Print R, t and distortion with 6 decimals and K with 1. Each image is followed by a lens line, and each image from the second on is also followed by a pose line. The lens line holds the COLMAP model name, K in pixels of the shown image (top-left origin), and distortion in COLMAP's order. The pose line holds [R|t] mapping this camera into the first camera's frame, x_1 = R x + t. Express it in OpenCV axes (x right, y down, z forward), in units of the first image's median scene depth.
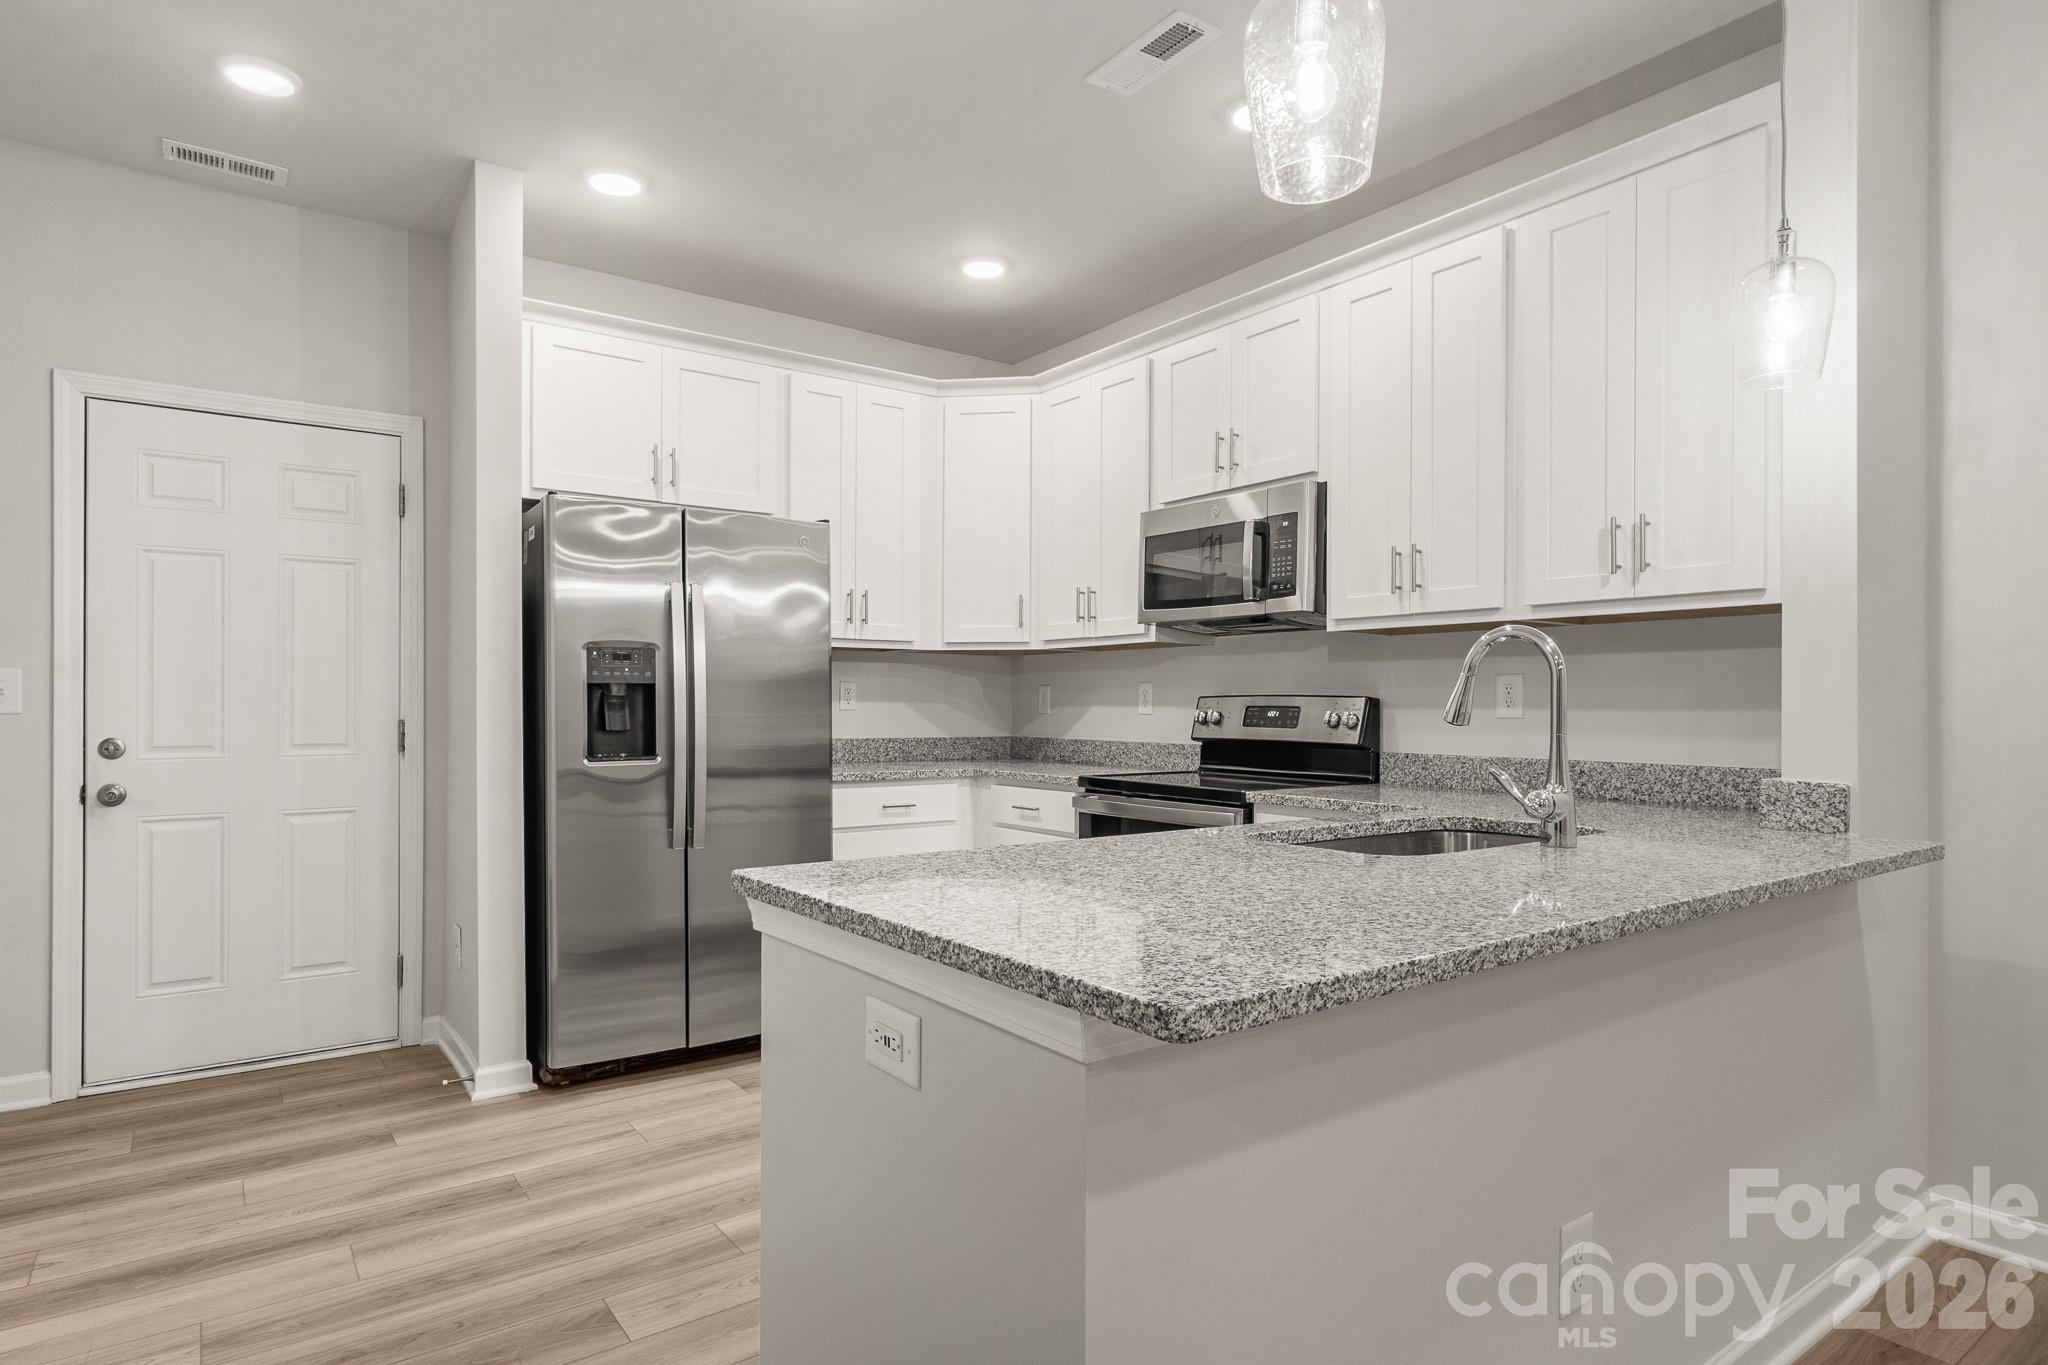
lens RADIAL K [[1137.4, 0, 1005.0], [0, 1137.4, 680.2], [0, 0, 1]] dist [0.002627, 0.000734]
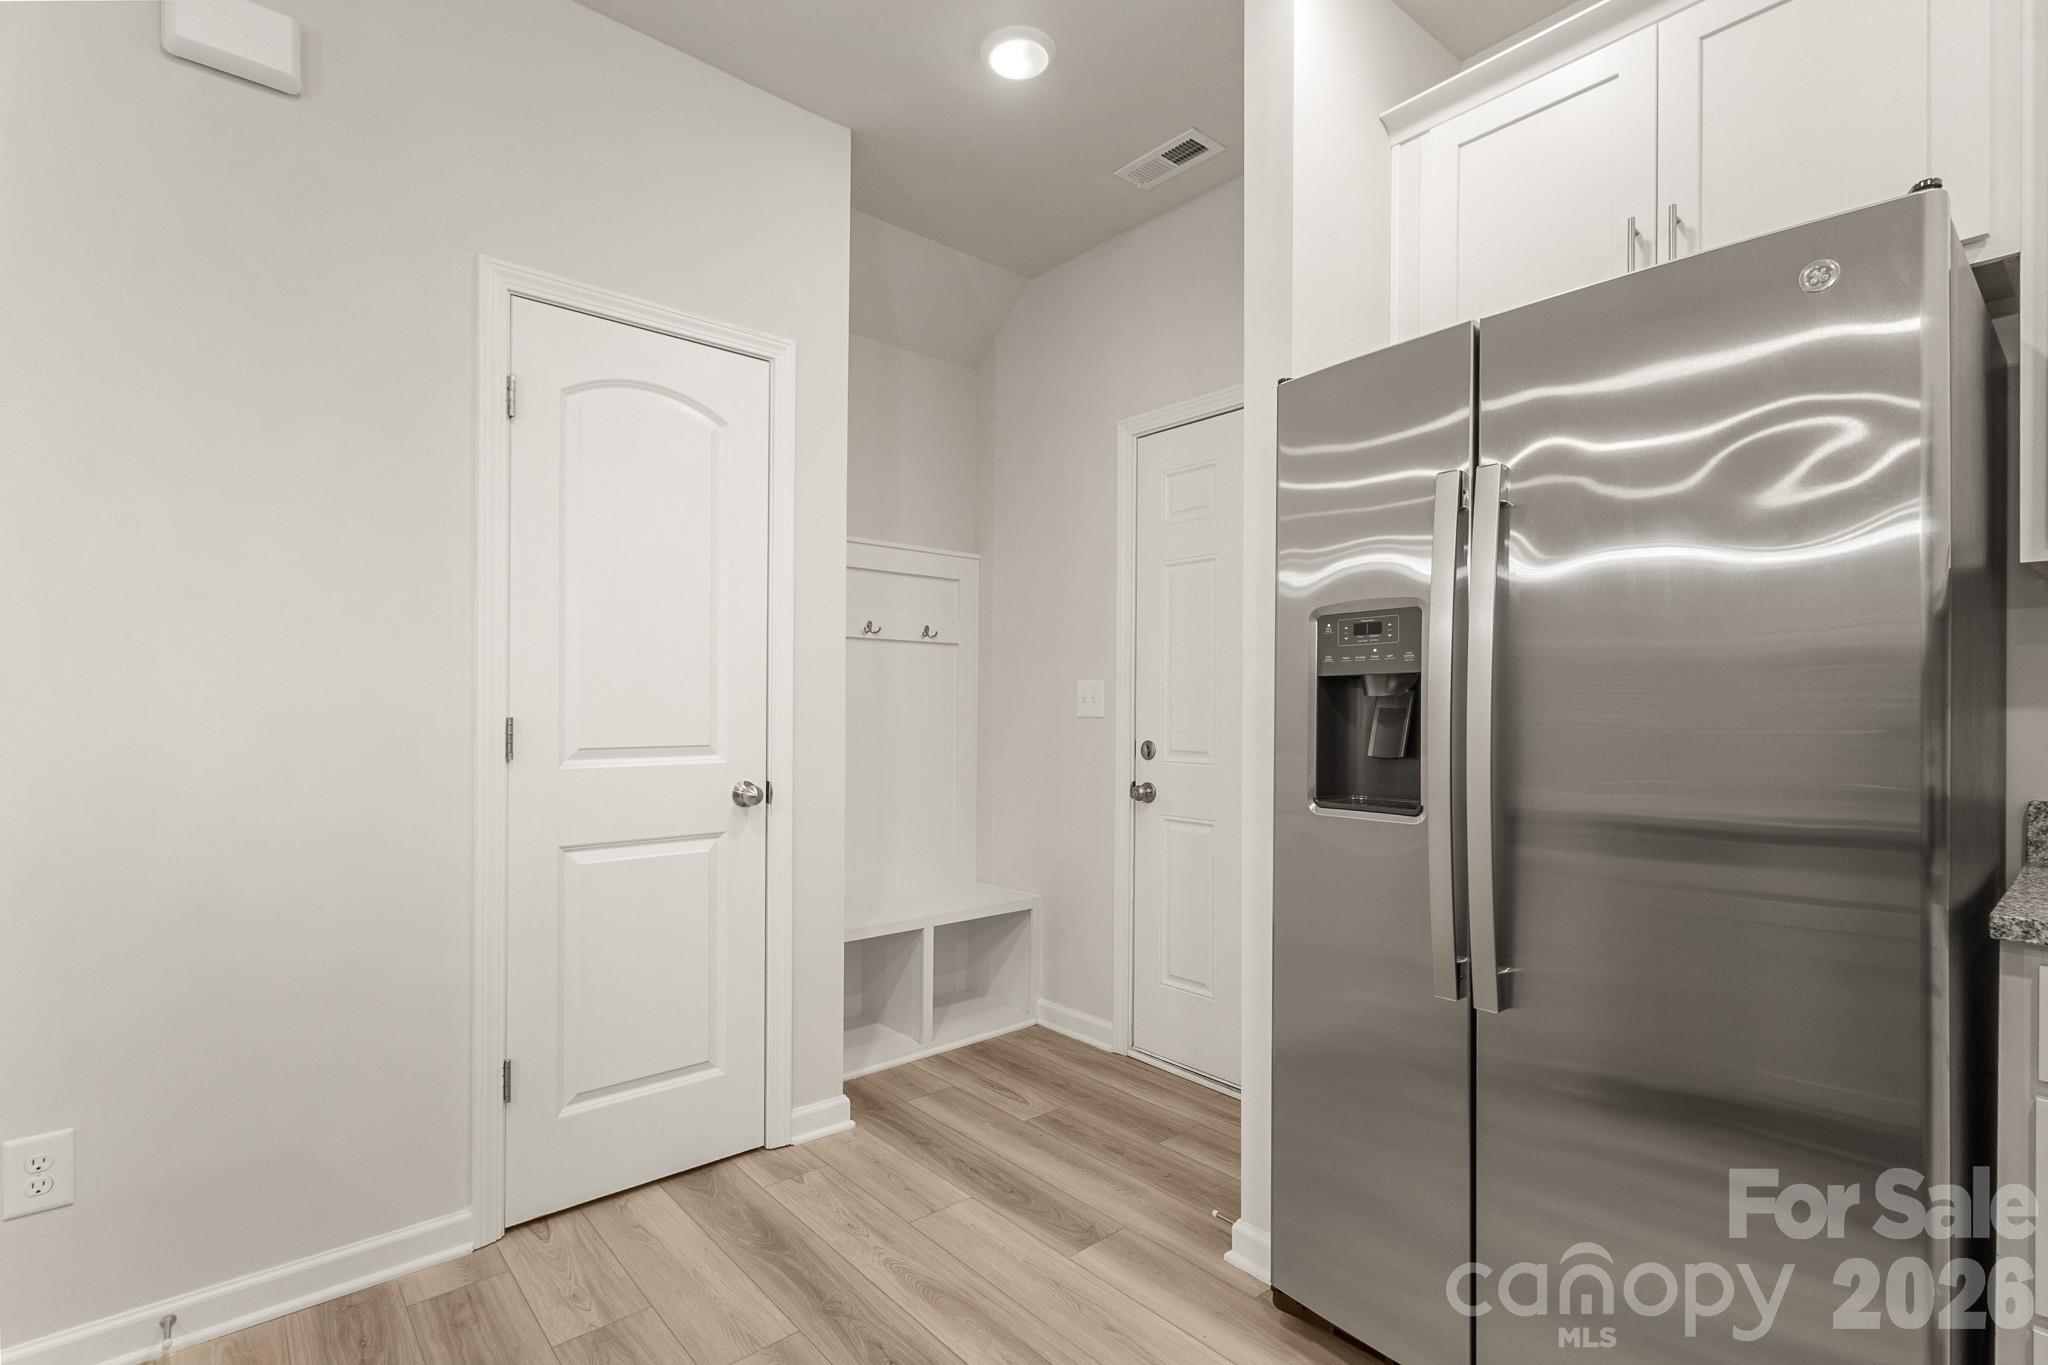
lens RADIAL K [[952.8, 0, 1019.4], [0, 952.8, 698.5], [0, 0, 1]] dist [0.006706, 0.000138]
pose [[0.093662, -0.010160, -0.995552, 0.120808], [0.015068, 0.999848, -0.008786, 0.016072], [0.995490, -0.014178, 0.093801, 0.778777]]
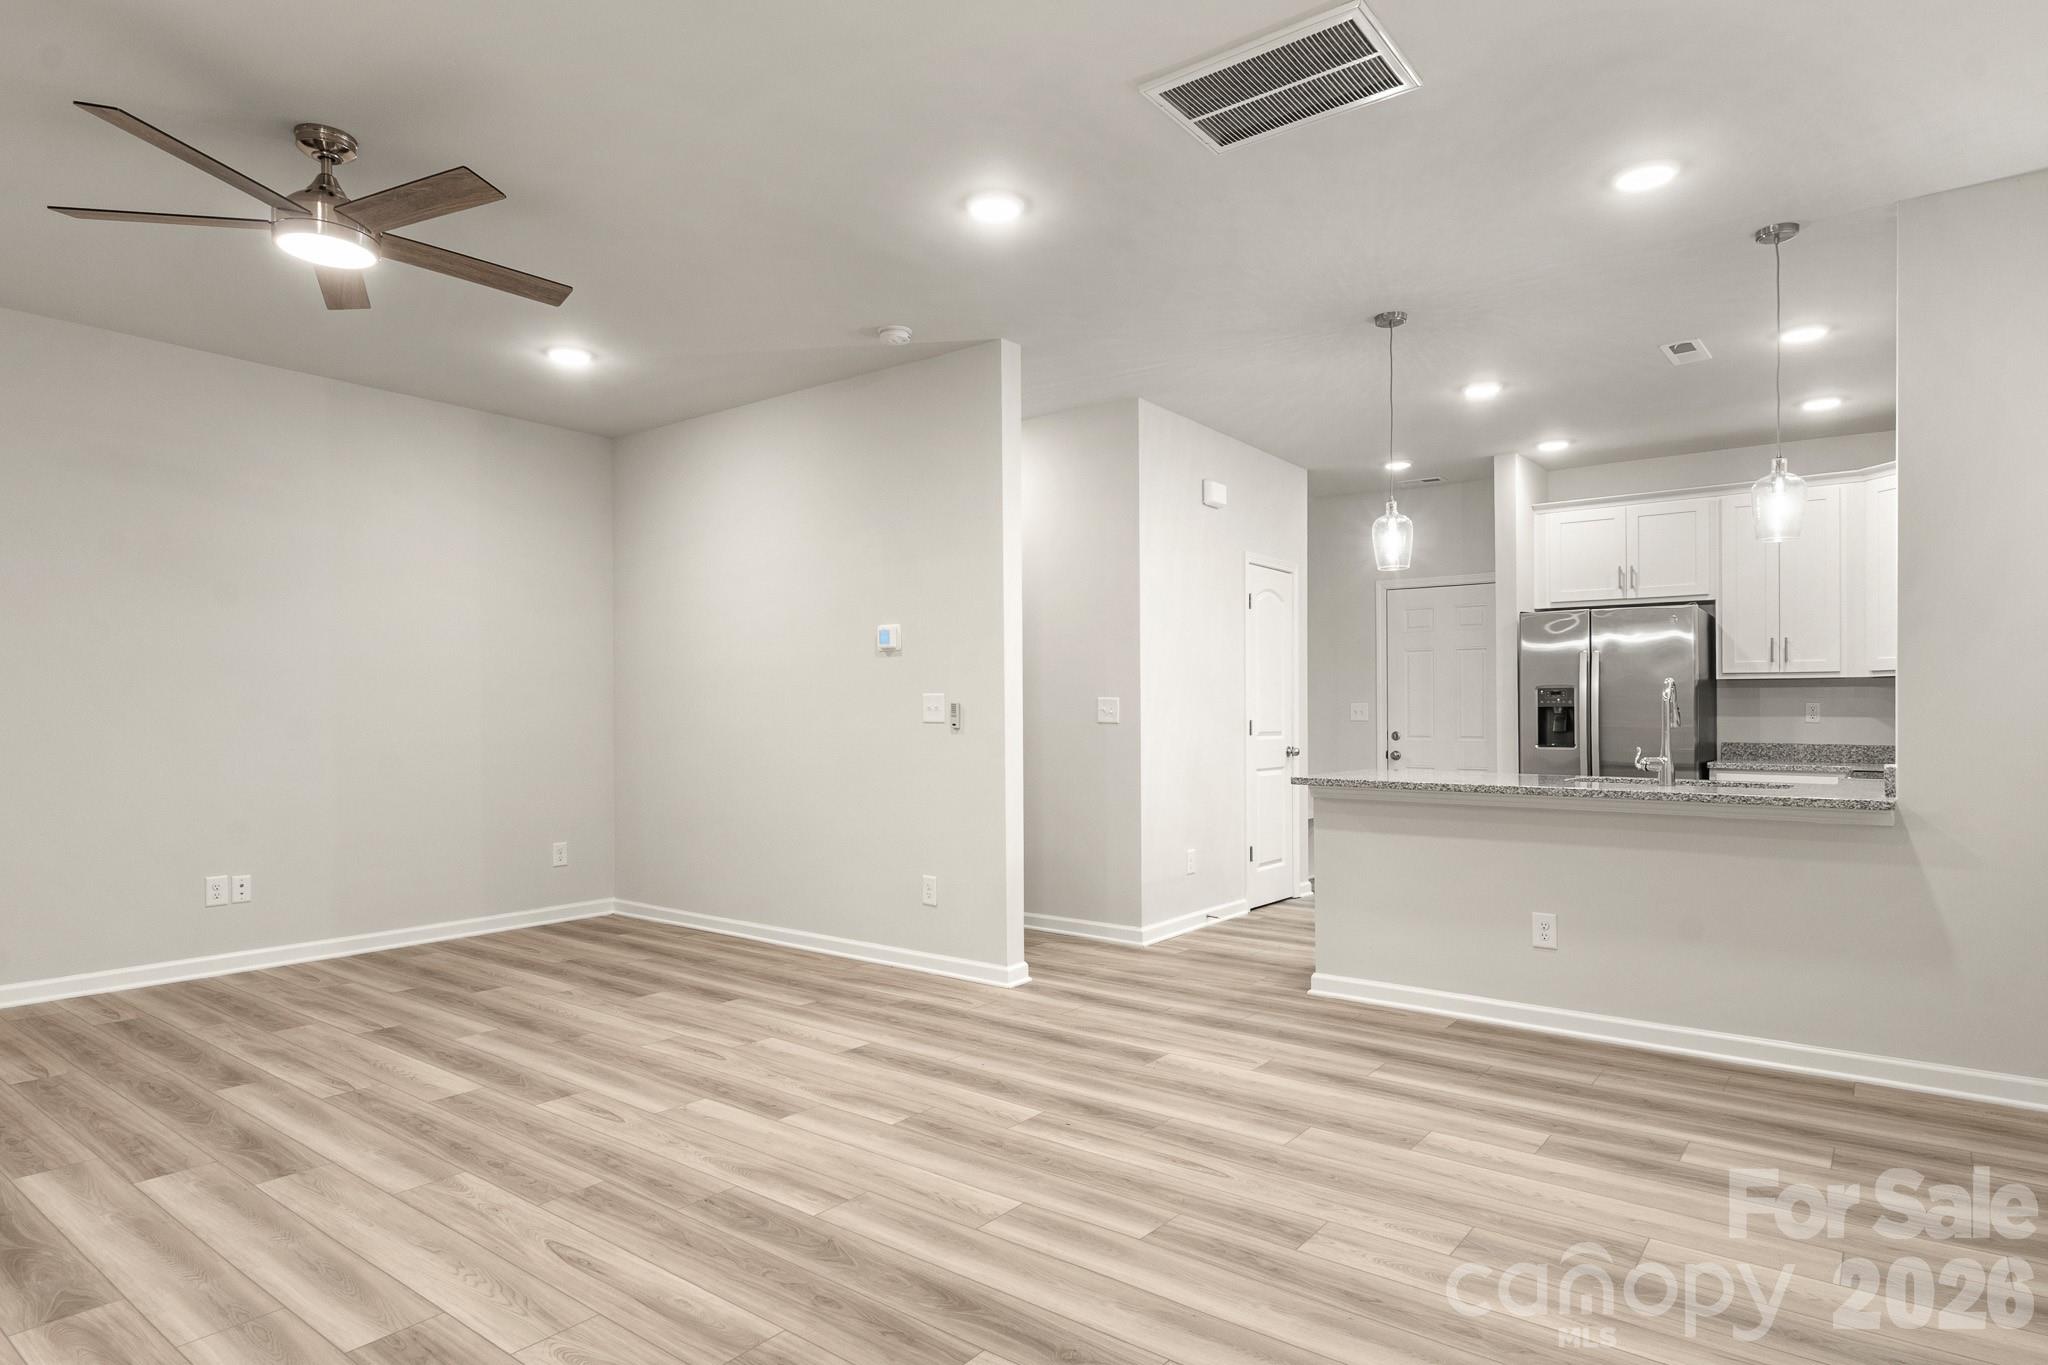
lens RADIAL K [[1137.4, 0, 1028.3], [0, 1137.4, 699.3], [0, 0, 1]] dist [0.002627, 0.000734]
pose [[0.291587, -0.014606, -0.956433, 1.241437], [0.016781, 0.999808, -0.010152, -0.005169], [0.956397, -0.013090, 0.291776, -0.416015]]
